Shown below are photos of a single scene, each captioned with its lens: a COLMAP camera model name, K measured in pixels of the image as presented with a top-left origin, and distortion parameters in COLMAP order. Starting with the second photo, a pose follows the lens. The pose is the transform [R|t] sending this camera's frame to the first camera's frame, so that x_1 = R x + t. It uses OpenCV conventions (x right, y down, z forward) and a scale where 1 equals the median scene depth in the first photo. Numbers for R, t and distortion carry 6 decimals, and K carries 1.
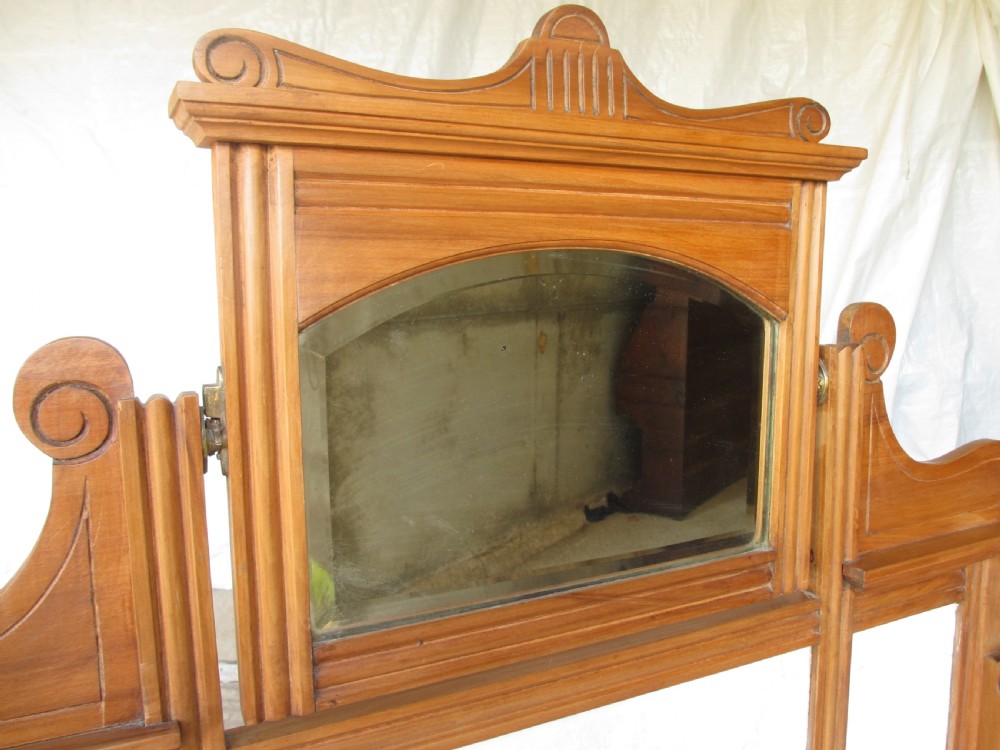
lens RADIAL K [[823.4, 0, 526.3], [0, 823.4, 395.0], [0, 0, 1]] dist [-0.052551, 0.010460]
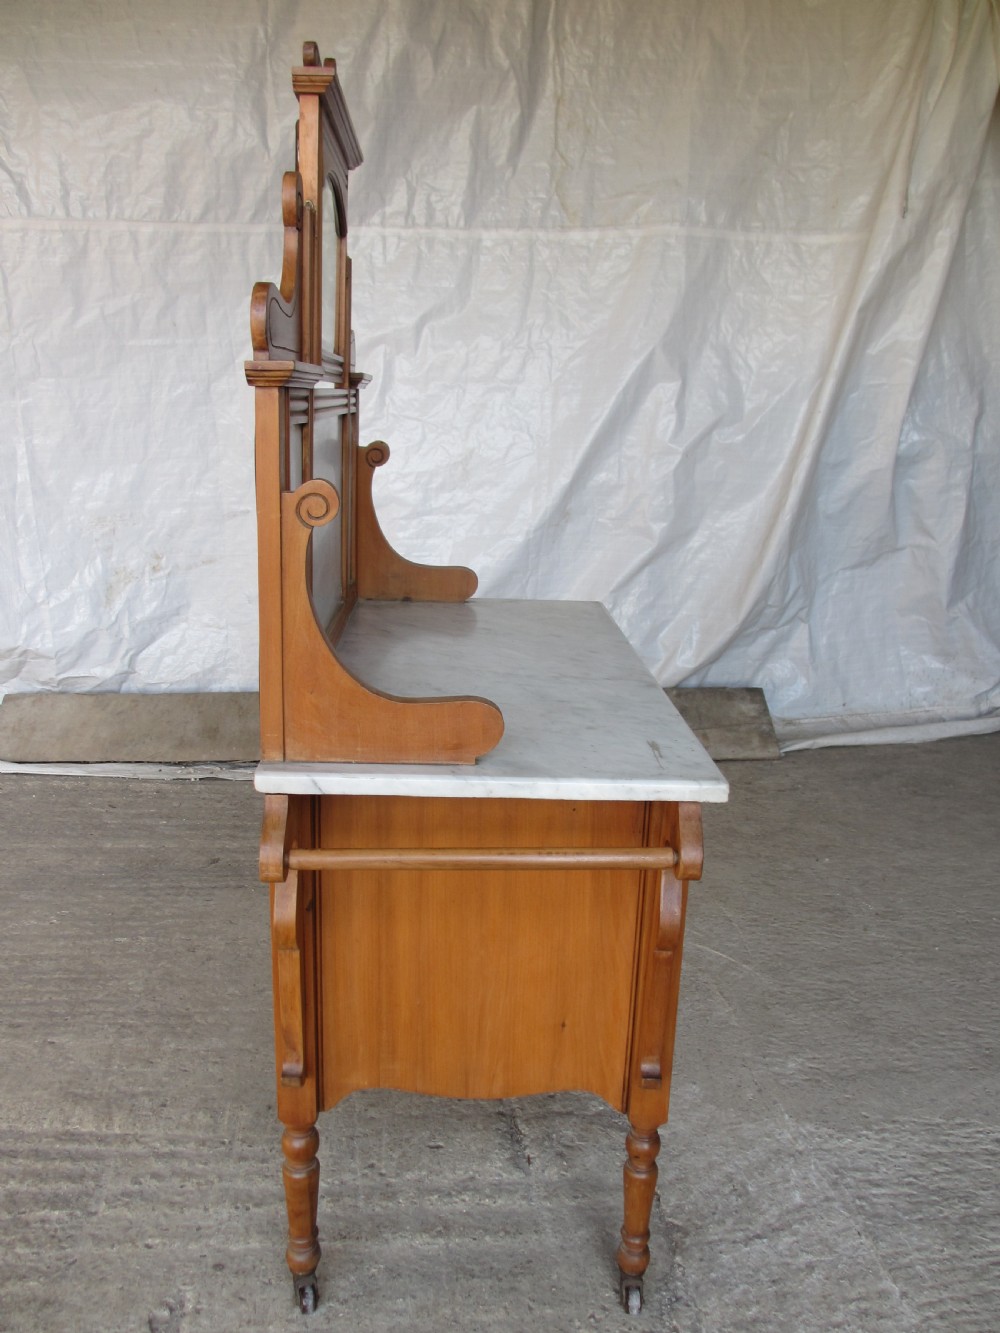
lens RADIAL K [[1097.5, 0, 499.9], [0, 1097.5, 666.1], [0, 0, 1]] dist [-0.052551, 0.010460]
pose [[0.999044, -0.008965, 0.042783, -0.195249], [0.005621, 0.996965, 0.077642, 0.568088], [-0.043349, -0.077327, 0.996063, -0.914825]]
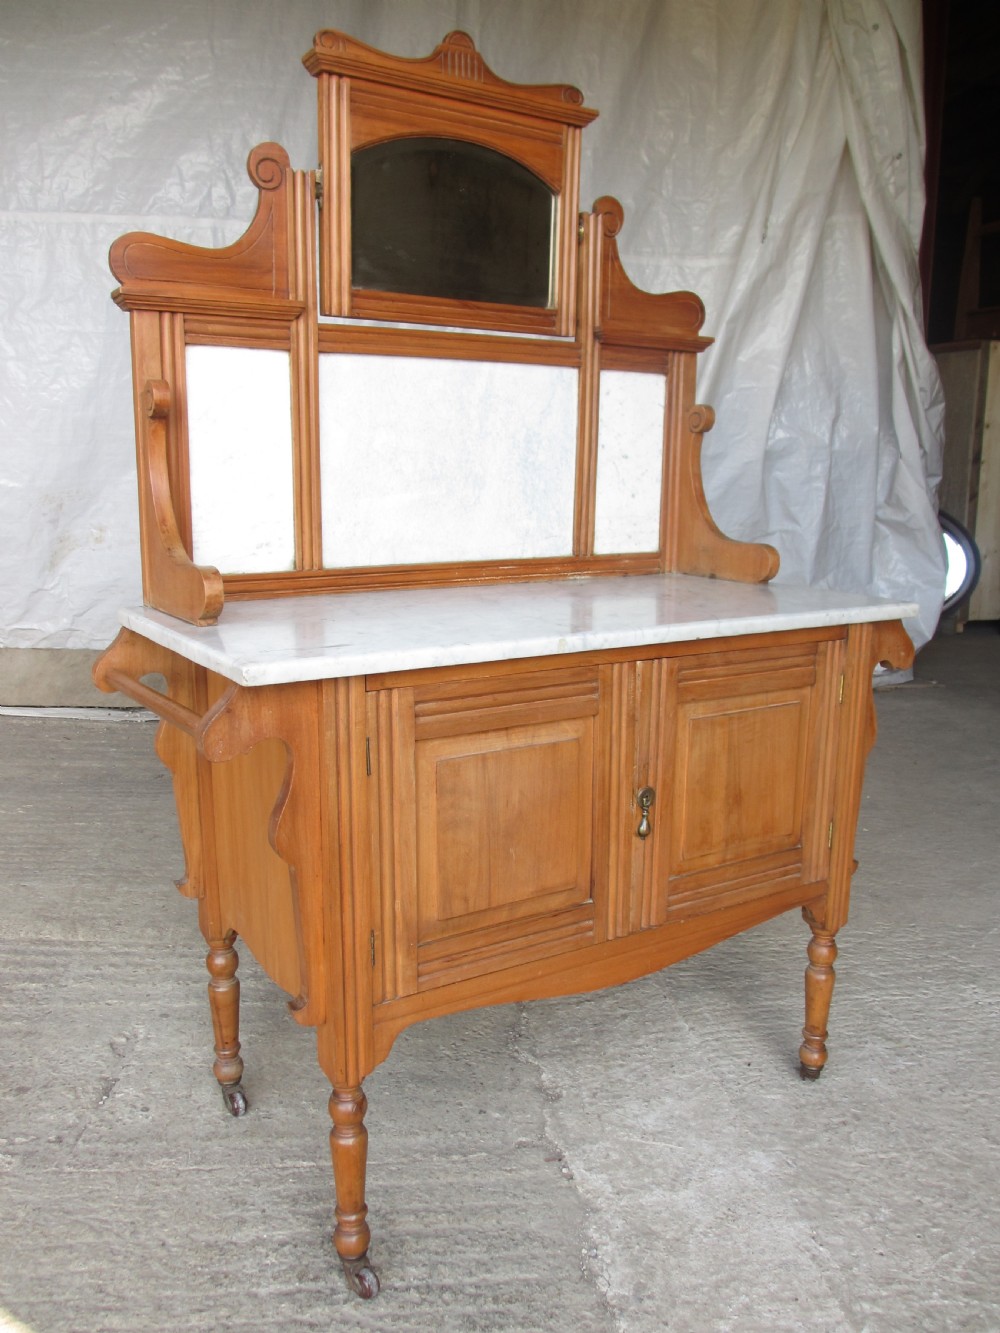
lens RADIAL K [[1097.5, 0, 496.7], [0, 1097.5, 670.5], [0, 0, 1]] dist [-0.052551, 0.010460]
pose [[0.995460, 0.003296, 0.095129, -0.094328], [-0.008239, 0.998633, 0.051611, 0.903369], [-0.094829, -0.052161, 0.994126, -1.652415]]
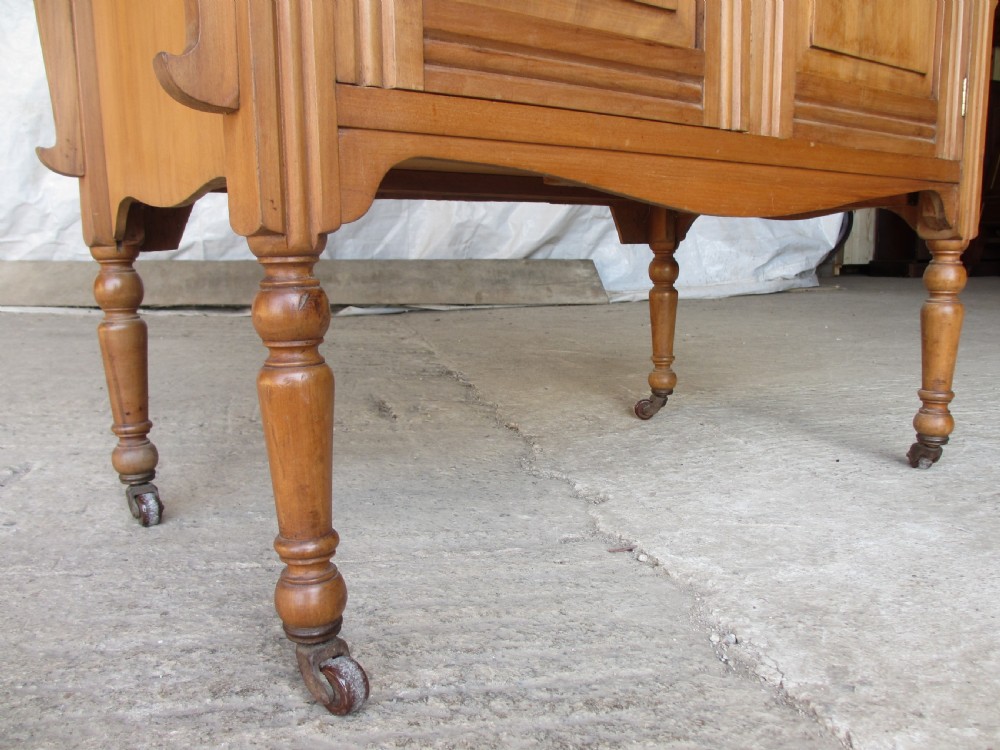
lens RADIAL K [[823.4, 0, 499.8], [0, 823.4, 389.1], [0, 0, 1]] dist [-0.052551, 0.010460]
pose [[0.985460, -0.030070, 0.167225, -0.112985], [0.025381, 0.999224, 0.030108, 1.799916], [-0.168001, -0.025426, 0.985459, -0.535140]]
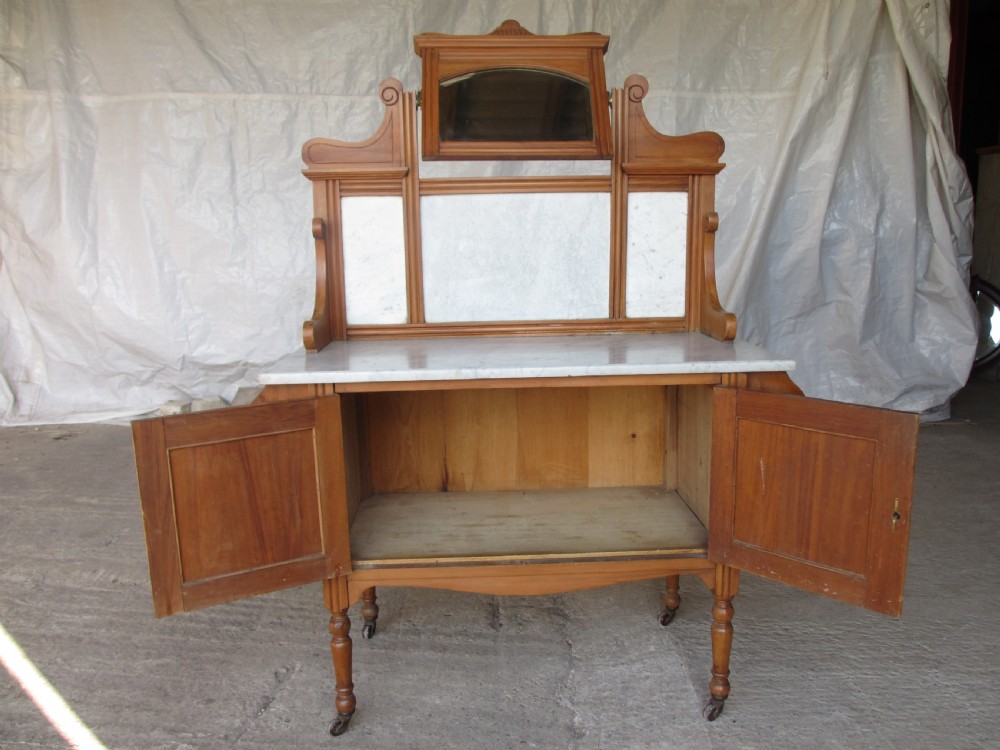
lens RADIAL K [[823.4, 0, 513.8], [0, 823.4, 380.0], [0, 0, 1]] dist [-0.052551, 0.010460]
pose [[0.996446, 0.010994, -0.083514, 0.284839], [-0.008803, 0.999609, 0.026552, 0.852856], [0.083773, -0.025722, 0.996153, -1.717202]]
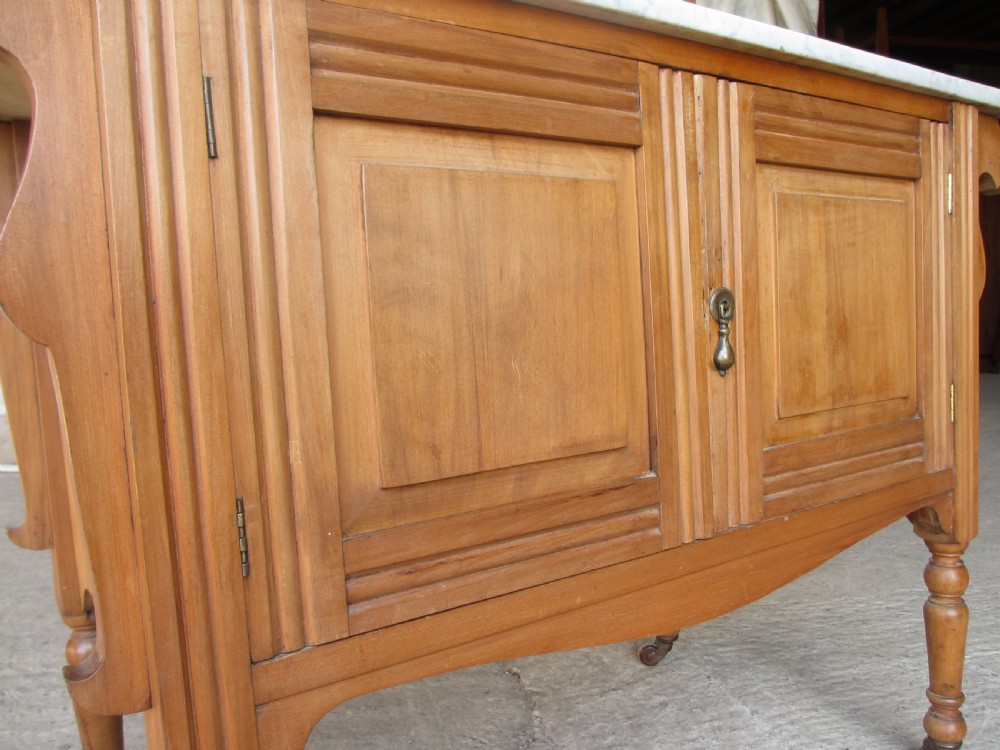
lens RADIAL K [[823.4, 0, 502.3], [0, 823.4, 384.3], [0, 0, 1]] dist [-0.052551, 0.010460]
pose [[0.990150, -0.049780, 0.130861, -0.000168], [0.058128, 0.996458, -0.060769, 1.388812], [-0.127373, 0.067777, 0.989537, -0.530358]]
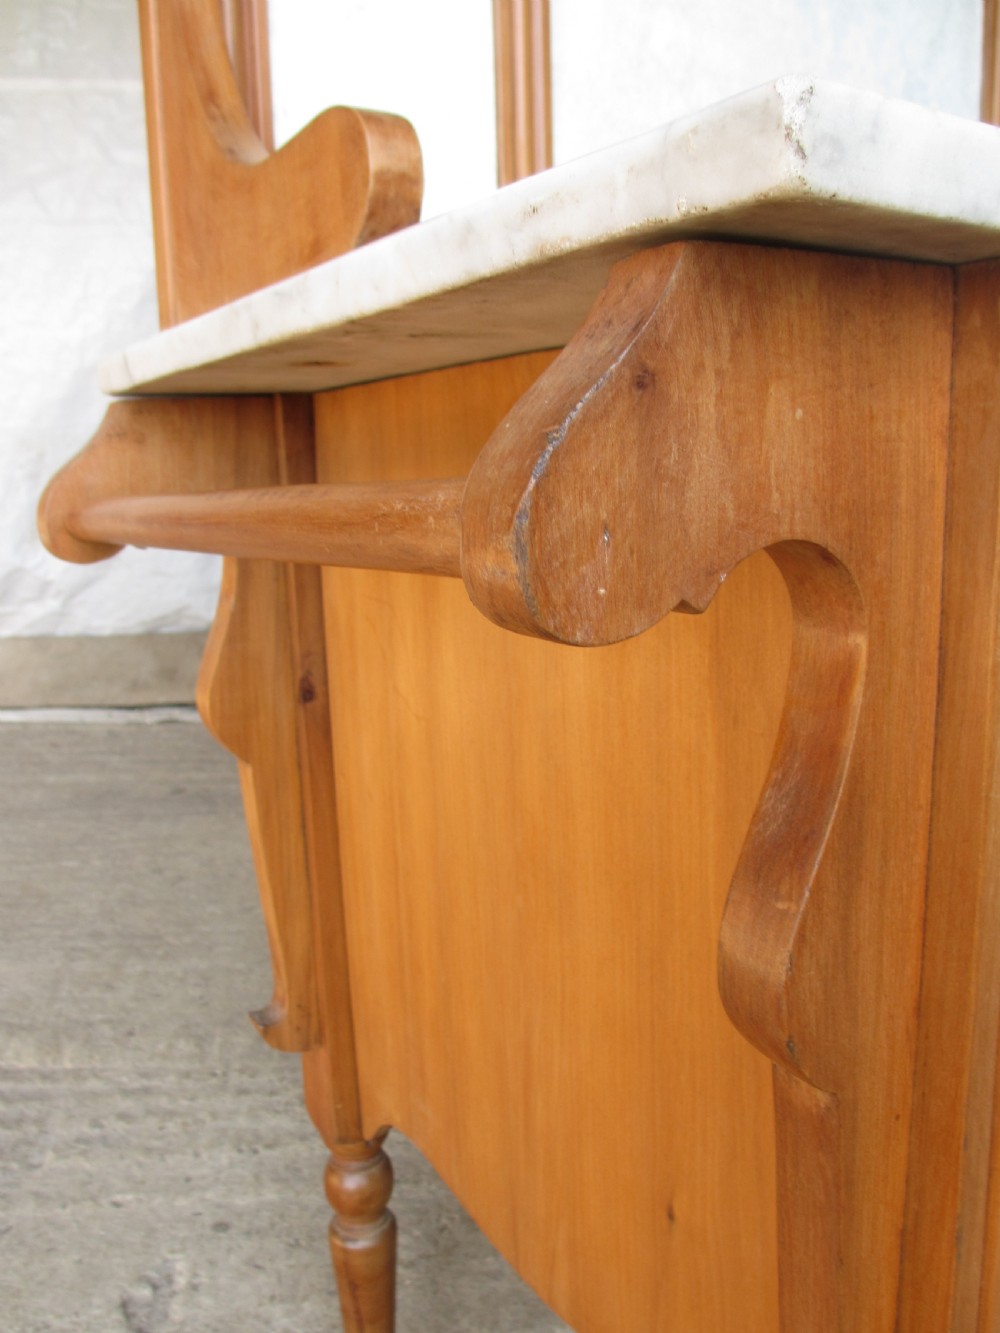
lens RADIAL K [[1097.5, 0, 487.3], [0, 1097.5, 661.8], [0, 0, 1]] dist [-0.052551, 0.010460]
pose [[0.995895, -0.034735, 0.083587, -0.411320], [0.031810, 0.998843, 0.036072, 1.120415], [-0.084744, -0.033265, 0.995847, -0.313304]]
